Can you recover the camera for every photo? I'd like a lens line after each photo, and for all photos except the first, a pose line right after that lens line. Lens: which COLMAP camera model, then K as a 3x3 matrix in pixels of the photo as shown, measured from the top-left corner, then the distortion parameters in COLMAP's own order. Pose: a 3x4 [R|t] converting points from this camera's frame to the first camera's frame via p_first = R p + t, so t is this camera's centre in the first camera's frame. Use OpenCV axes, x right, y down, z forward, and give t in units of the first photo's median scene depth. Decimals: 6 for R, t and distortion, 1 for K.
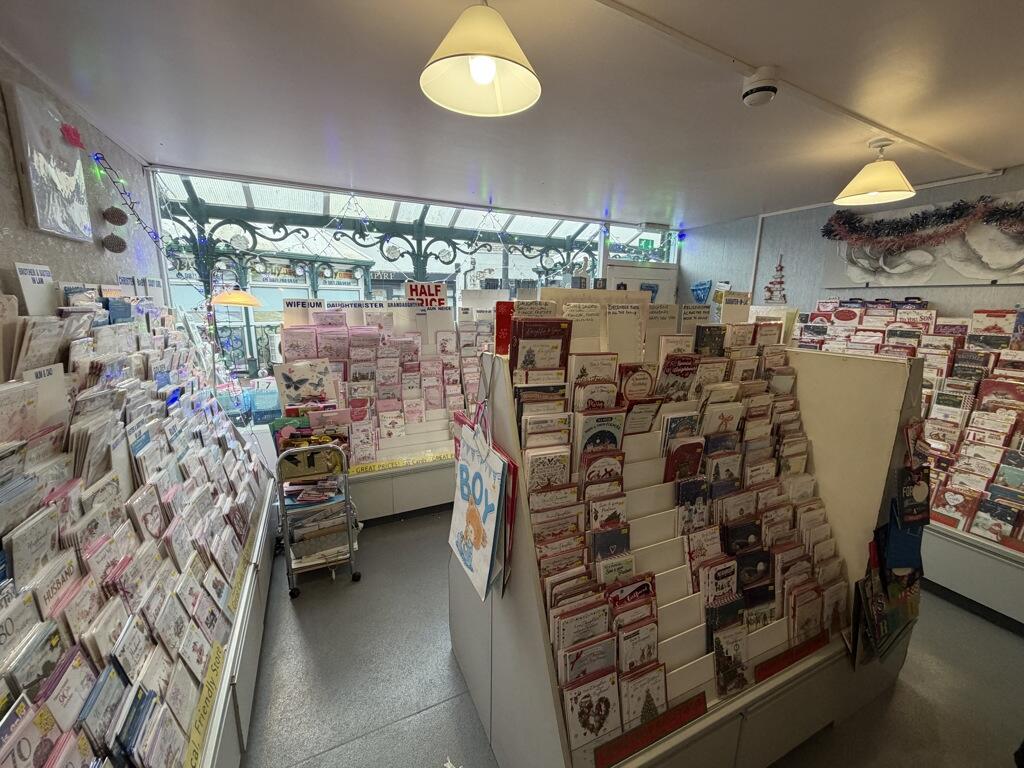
lens RADIAL K [[406.8, 0, 509.7], [0, 406.8, 384.8], [0, 0, 1]] dist [-0.000943, -0.000085]
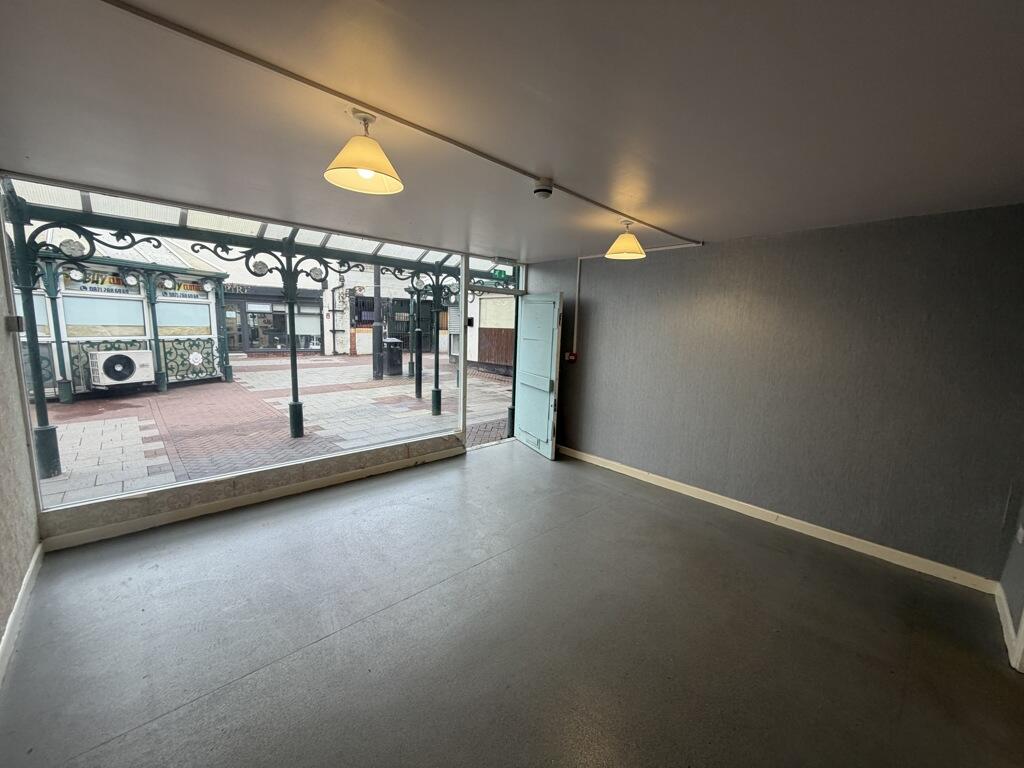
lens RADIAL K [[406.8, 0, 509.7], [0, 406.8, 384.8], [0, 0, 1]] dist [-0.000943, -0.000085]
pose [[0.954539, -0.028088, 0.296760, -0.005161], [0.042357, 0.998229, -0.041761, 0.029225], [-0.295062, 0.052432, 0.954038, -0.116118]]
